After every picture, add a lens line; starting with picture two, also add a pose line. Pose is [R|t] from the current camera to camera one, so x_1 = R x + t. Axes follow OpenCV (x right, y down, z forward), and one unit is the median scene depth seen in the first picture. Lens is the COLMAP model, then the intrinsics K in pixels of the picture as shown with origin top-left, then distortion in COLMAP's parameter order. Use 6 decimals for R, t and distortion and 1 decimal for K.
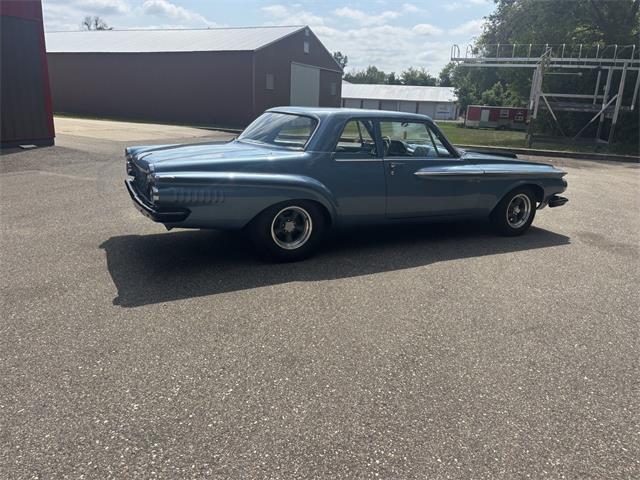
lens RADIAL K [[496.1, 0, 320.1], [0, 496.1, 212.8], [0, 0, 1]] dist [0.052424, 0.000584]
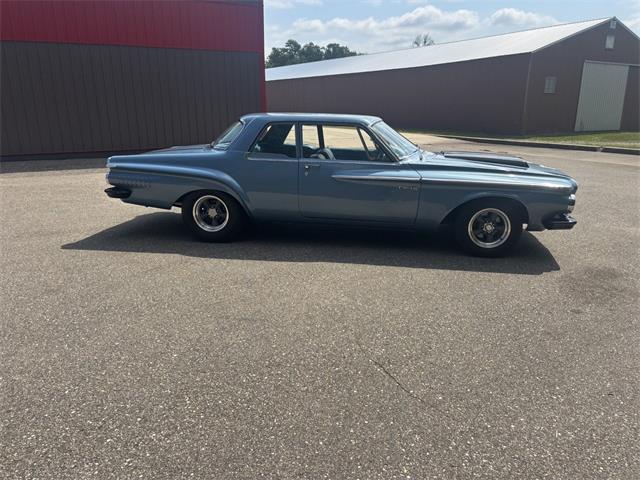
lens RADIAL K [[482.6, 0, 320.0], [0, 482.6, 240.0], [0, 0, 1]] dist [0.040099, -0.032416]
pose [[0.819714, 0.122241, -0.559576, 0.702868], [-0.099264, 0.992496, 0.071403, -0.013916], [0.564106, -0.002984, 0.825697, 0.141118]]
